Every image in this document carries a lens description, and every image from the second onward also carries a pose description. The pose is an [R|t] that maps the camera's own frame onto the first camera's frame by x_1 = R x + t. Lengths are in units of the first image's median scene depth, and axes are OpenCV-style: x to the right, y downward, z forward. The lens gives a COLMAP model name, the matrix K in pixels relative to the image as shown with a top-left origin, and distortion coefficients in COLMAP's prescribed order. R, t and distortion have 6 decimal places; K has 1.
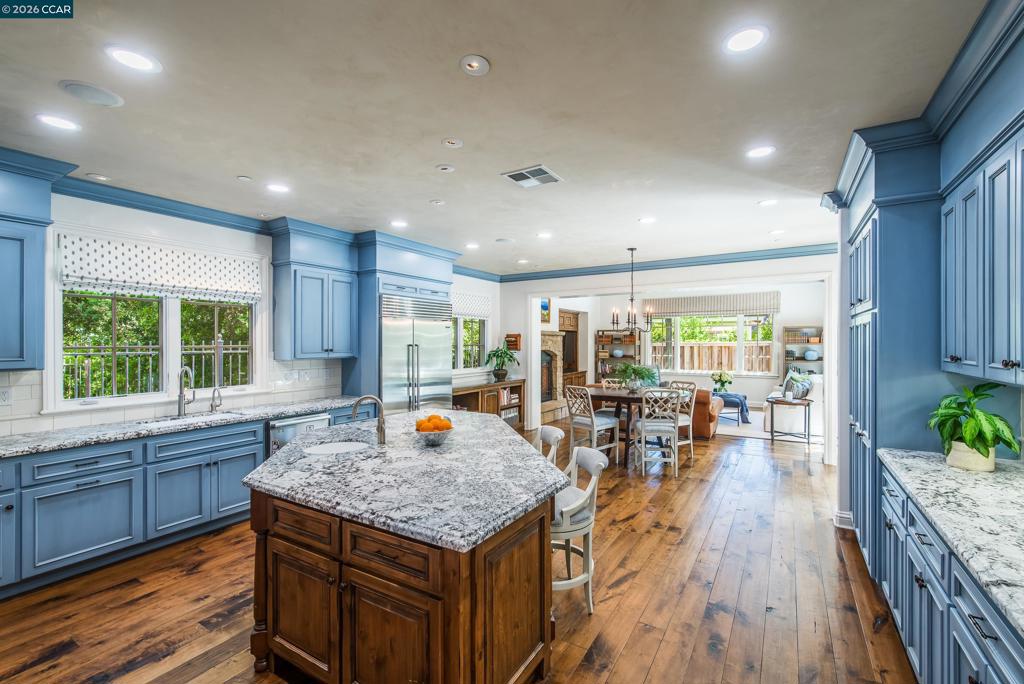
lens RADIAL K [[445.2, 0, 520.6], [0, 445.2, 346.5], [0, 0, 1]] dist [0.001228, -0.000182]
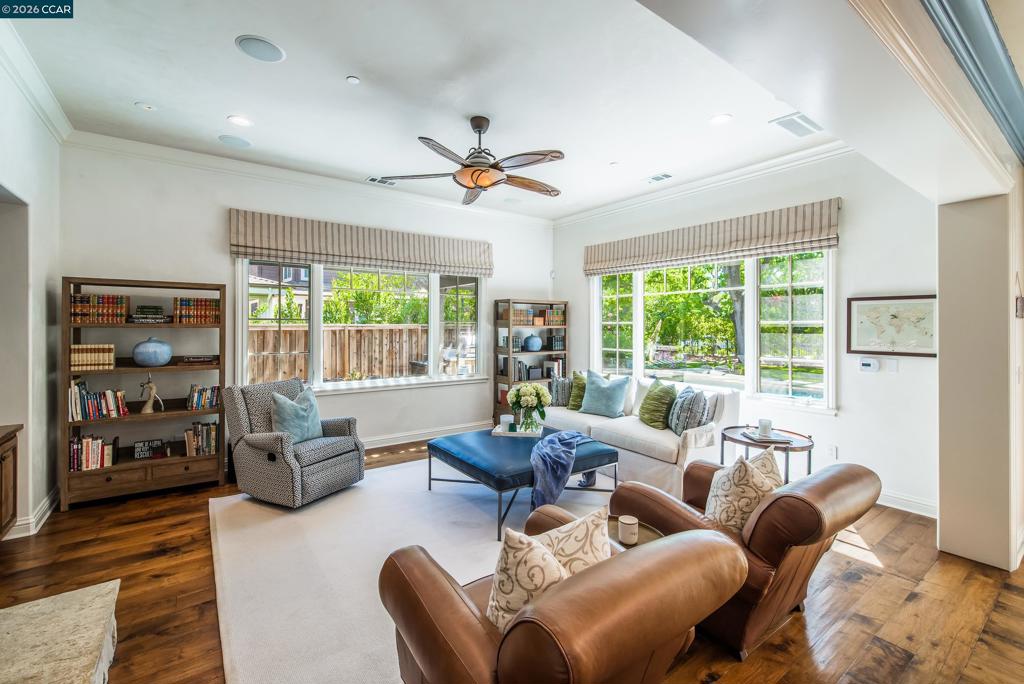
lens RADIAL K [[445.2, 0, 518.4], [0, 445.2, 321.8], [0, 0, 1]] dist [0.001228, -0.000182]
pose [[0.381326, 0.014759, 0.924323, 0.022212], [0.003032, 0.999847, -0.017216, -0.002089], [-0.924436, 0.009367, 0.381223, 0.927801]]
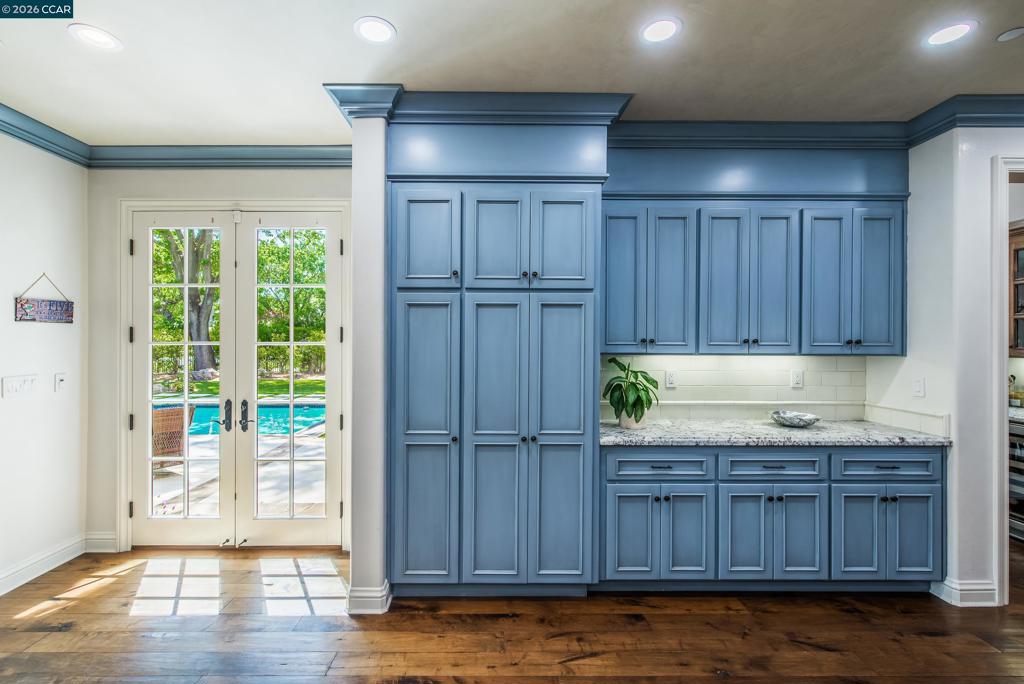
lens RADIAL K [[460.7, 0, 500.2], [0, 460.7, 337.8], [0, 0, 1]] dist [0.005725, -0.001165]
pose [[-0.513283, 0.010170, 0.858159, 0.026720], [0.007966, 0.999943, -0.007086, 0.007080], [-0.858183, 0.003198, -0.513334, 0.563645]]
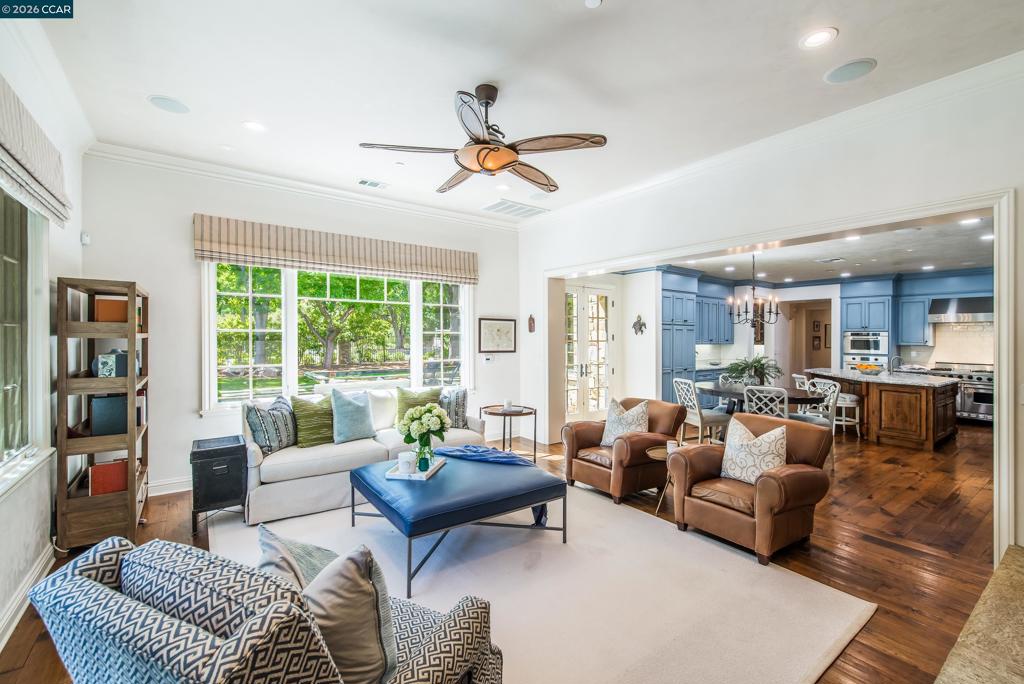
lens RADIAL K [[445.2, 0, 515.9], [0, 445.2, 334.3], [0, 0, 1]] dist [0.001228, -0.000182]
pose [[-0.926784, -0.000587, 0.375593, 0.262210], [0.000270, 0.999997, 0.002228, -0.008942], [-0.375594, 0.002166, -0.926782, 1.479633]]
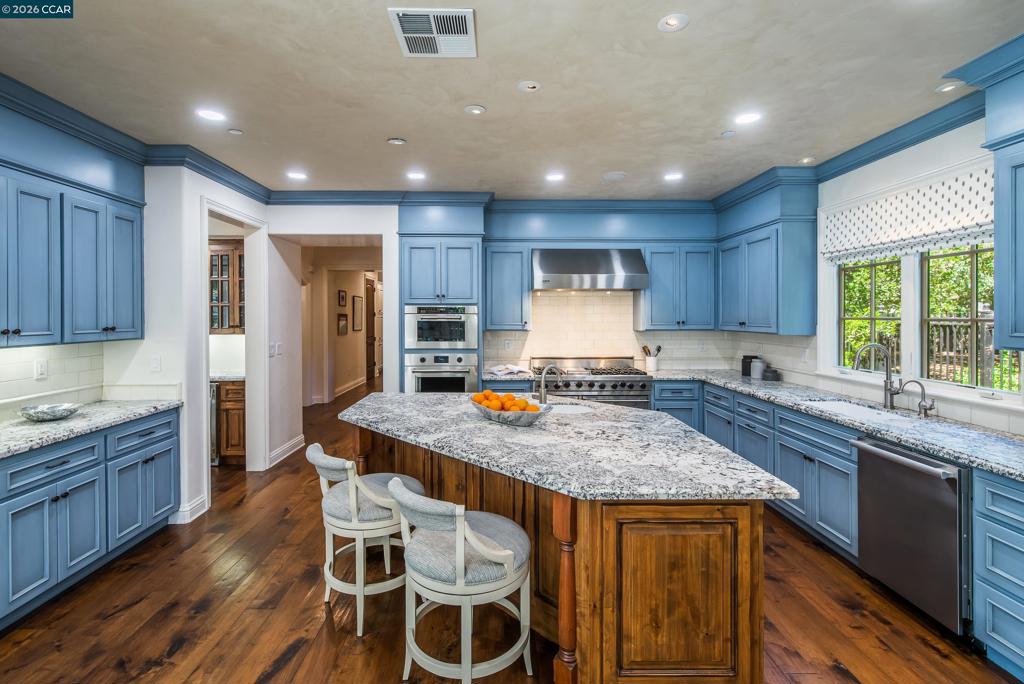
lens RADIAL K [[476.3, 0, 492.1], [0, 476.3, 315.0], [0, 0, 1]] dist [-0.003626, 0.003142]
pose [[-0.857583, 0.003648, -0.514333, 0.121981], [-0.001206, 0.999958, 0.009104, -0.005691], [0.514345, 0.008428, -0.857542, 0.652168]]
